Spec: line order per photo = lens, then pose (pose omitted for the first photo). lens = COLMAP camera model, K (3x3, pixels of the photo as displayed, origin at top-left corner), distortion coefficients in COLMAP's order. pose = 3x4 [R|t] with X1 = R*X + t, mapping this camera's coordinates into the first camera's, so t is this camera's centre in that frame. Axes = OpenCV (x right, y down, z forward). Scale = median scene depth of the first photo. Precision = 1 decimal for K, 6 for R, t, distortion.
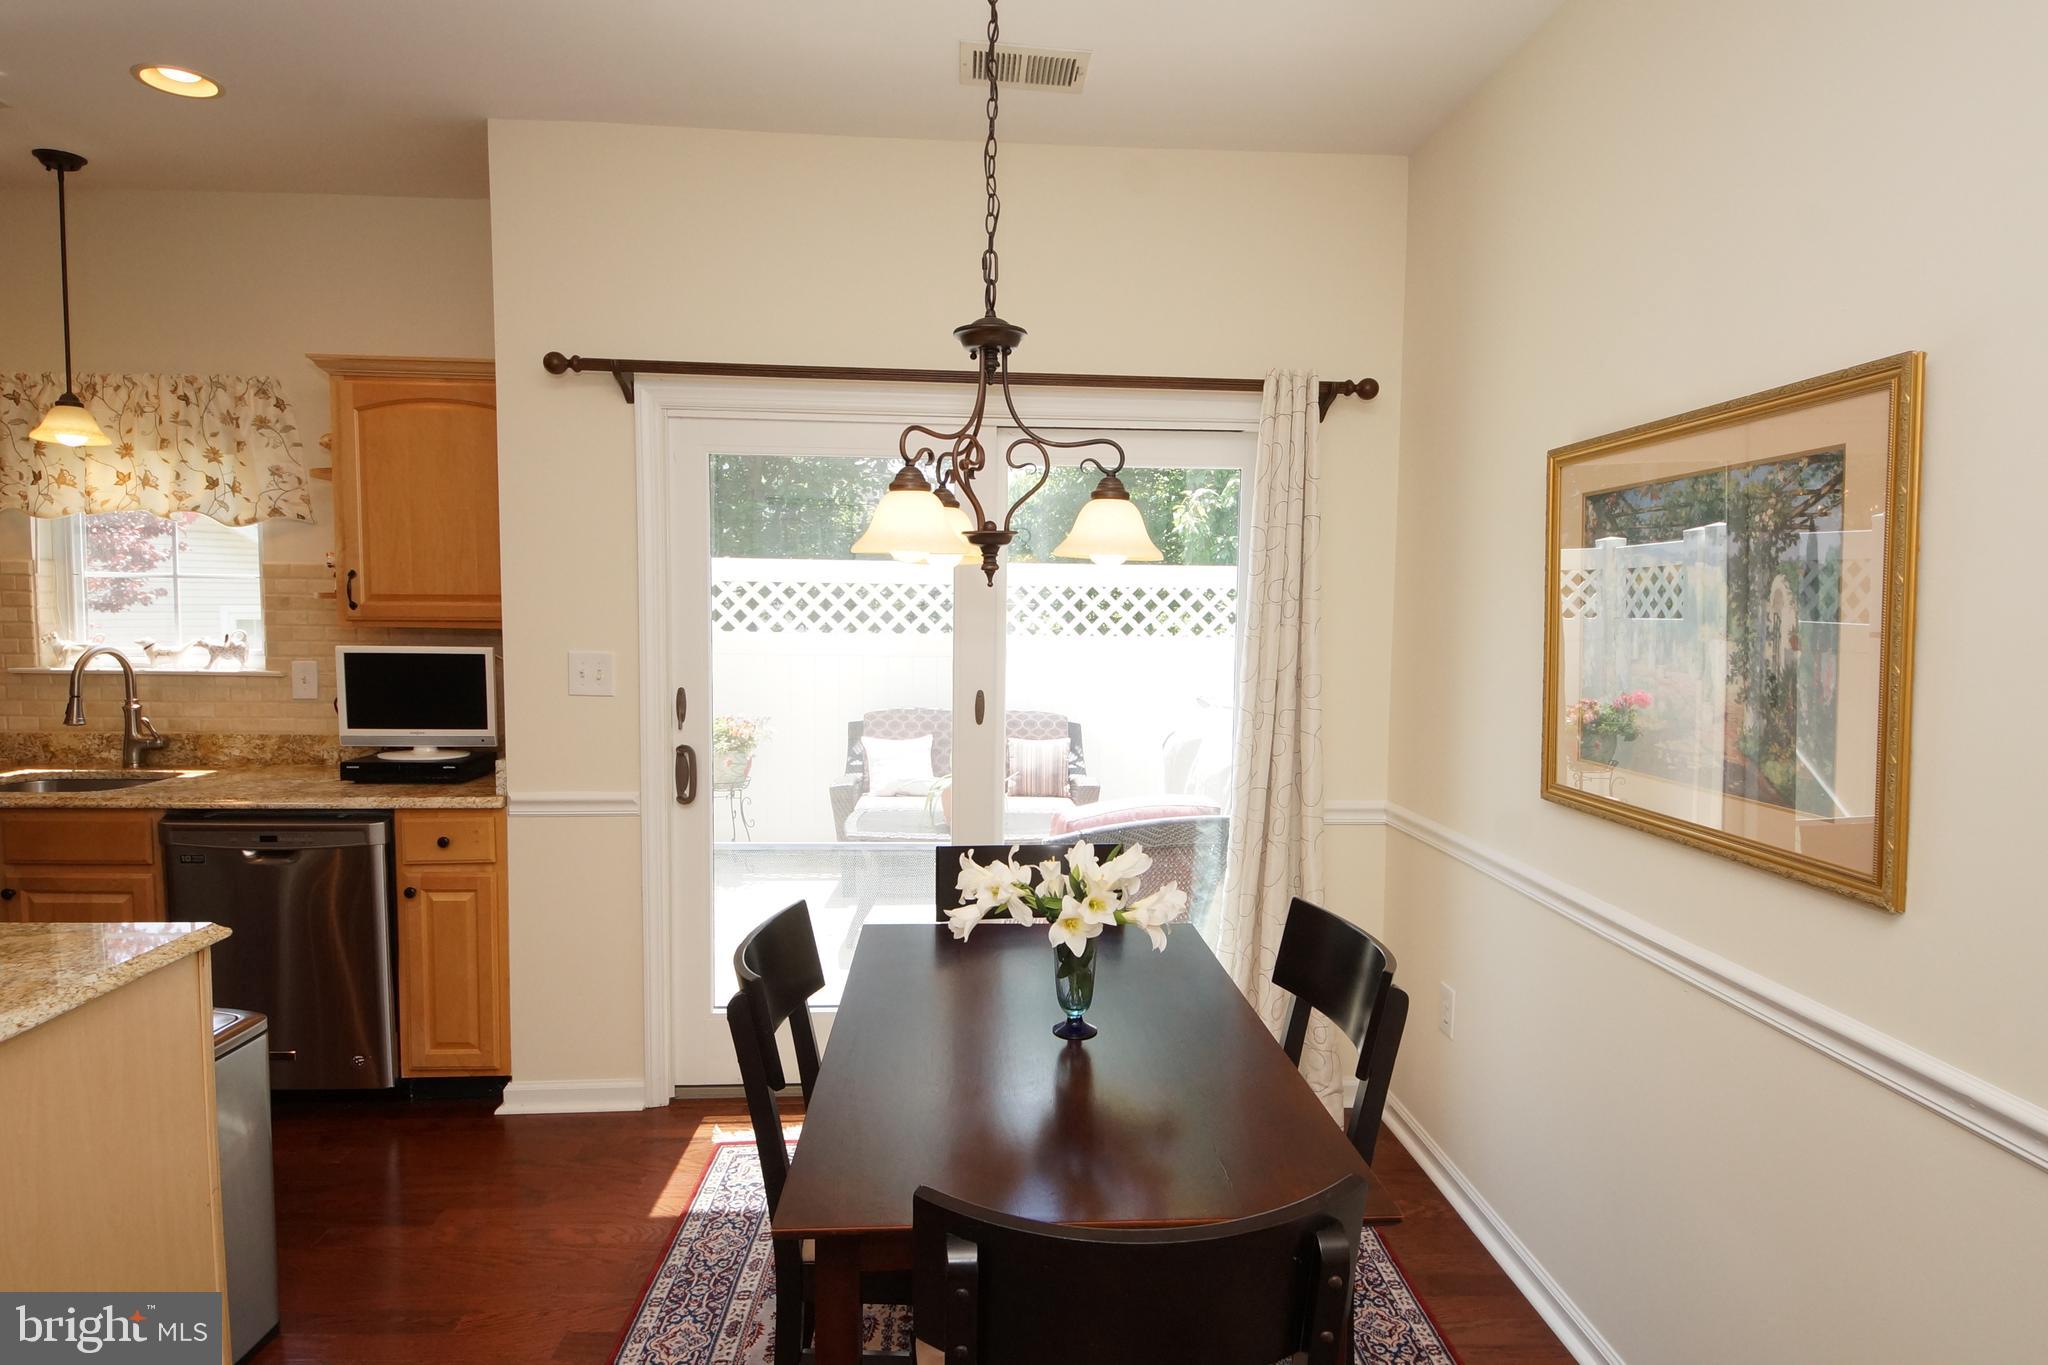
lens RADIAL K [[1086.9, 0, 1027.8], [0, 1086.9, 677.8], [0, 0, 1]] dist [0.029114, -0.030338]
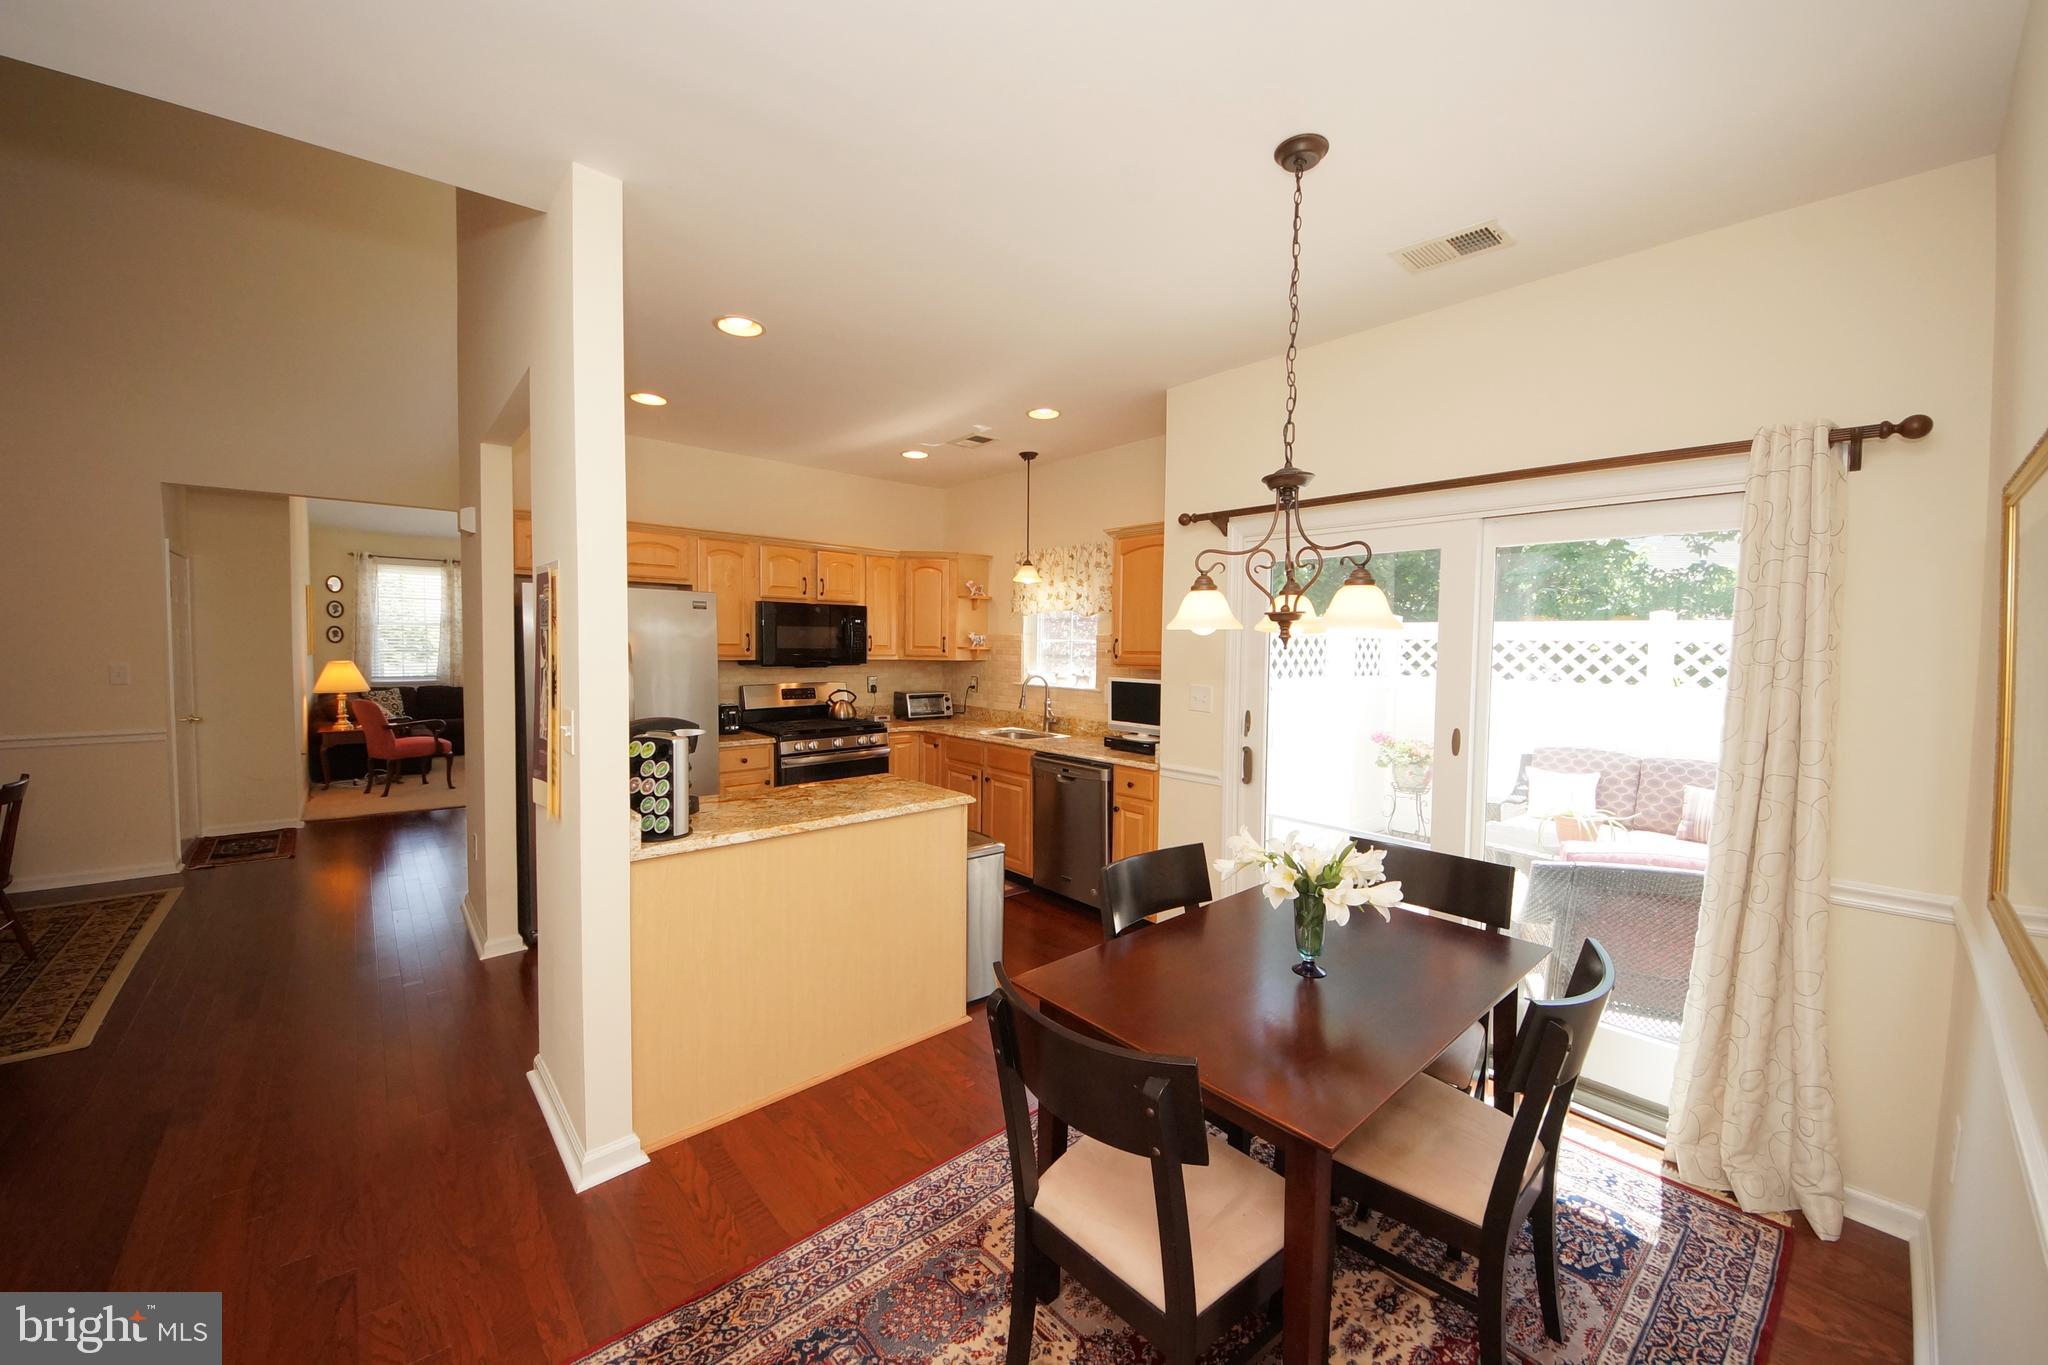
lens RADIAL K [[747.0, 0, 1027.4], [0, 747.0, 677.4], [0, 0, 1]] dist [0.025444, -0.019295]
pose [[0.622779, 0.032502, -0.781723, 0.314618], [-0.061399, 0.998086, -0.007417, -0.010110], [0.779985, 0.052617, 0.623582, 0.060666]]
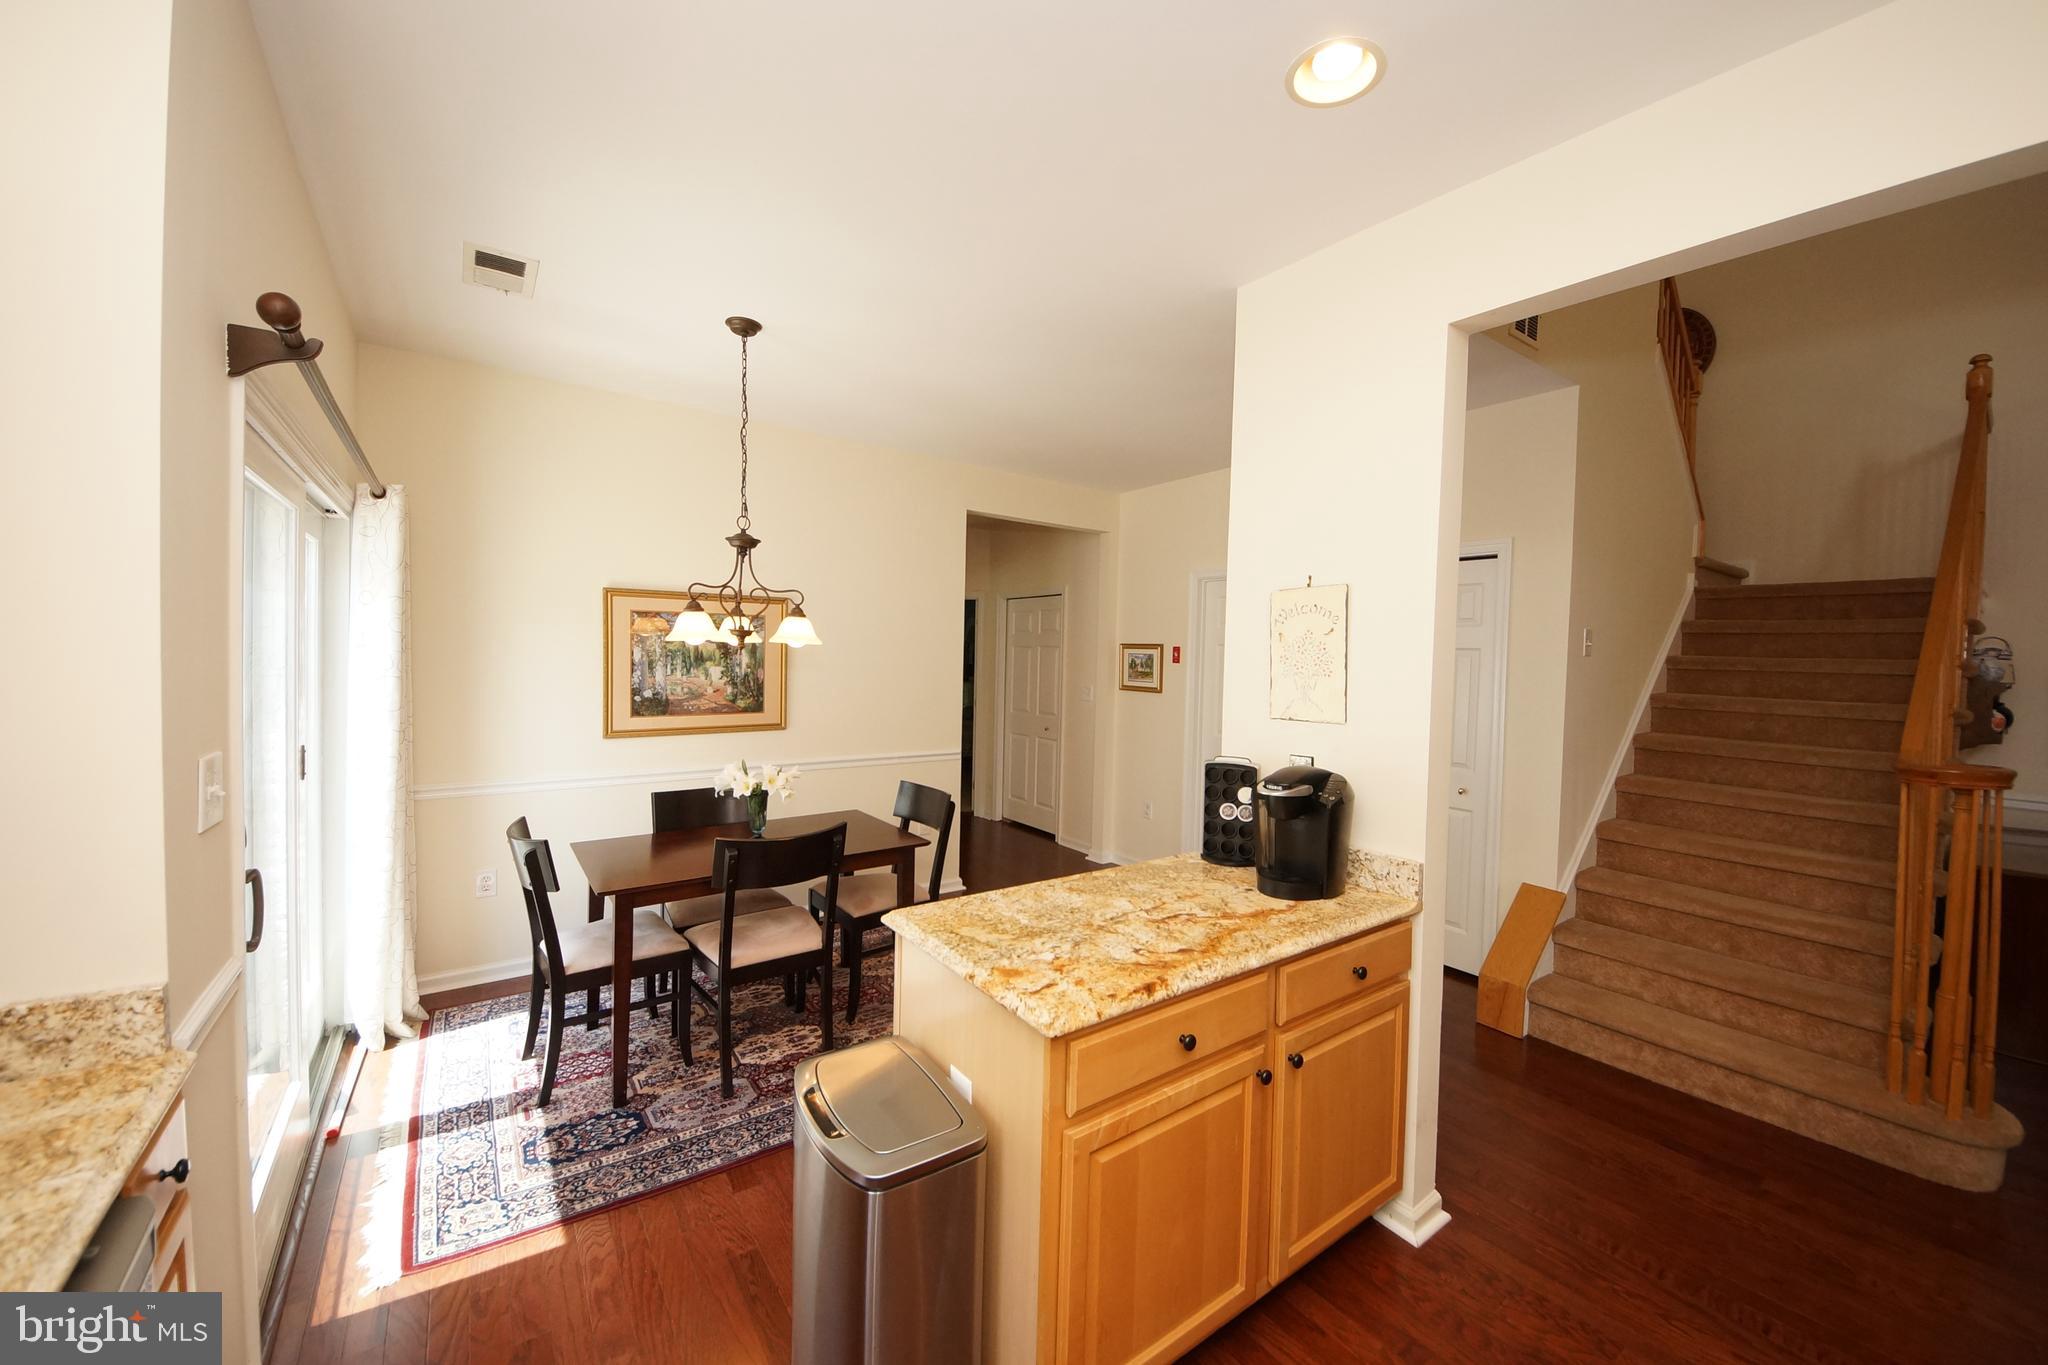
lens RADIAL K [[747.0, 0, 1027.4], [0, 747.0, 677.4], [0, 0, 1]] dist [0.025444, -0.019295]
pose [[-0.541633, -0.050248, 0.839112, -0.932306], [0.028006, 0.996579, 0.077755, -0.080815], [-0.840148, 0.065615, -0.538373, 0.775478]]
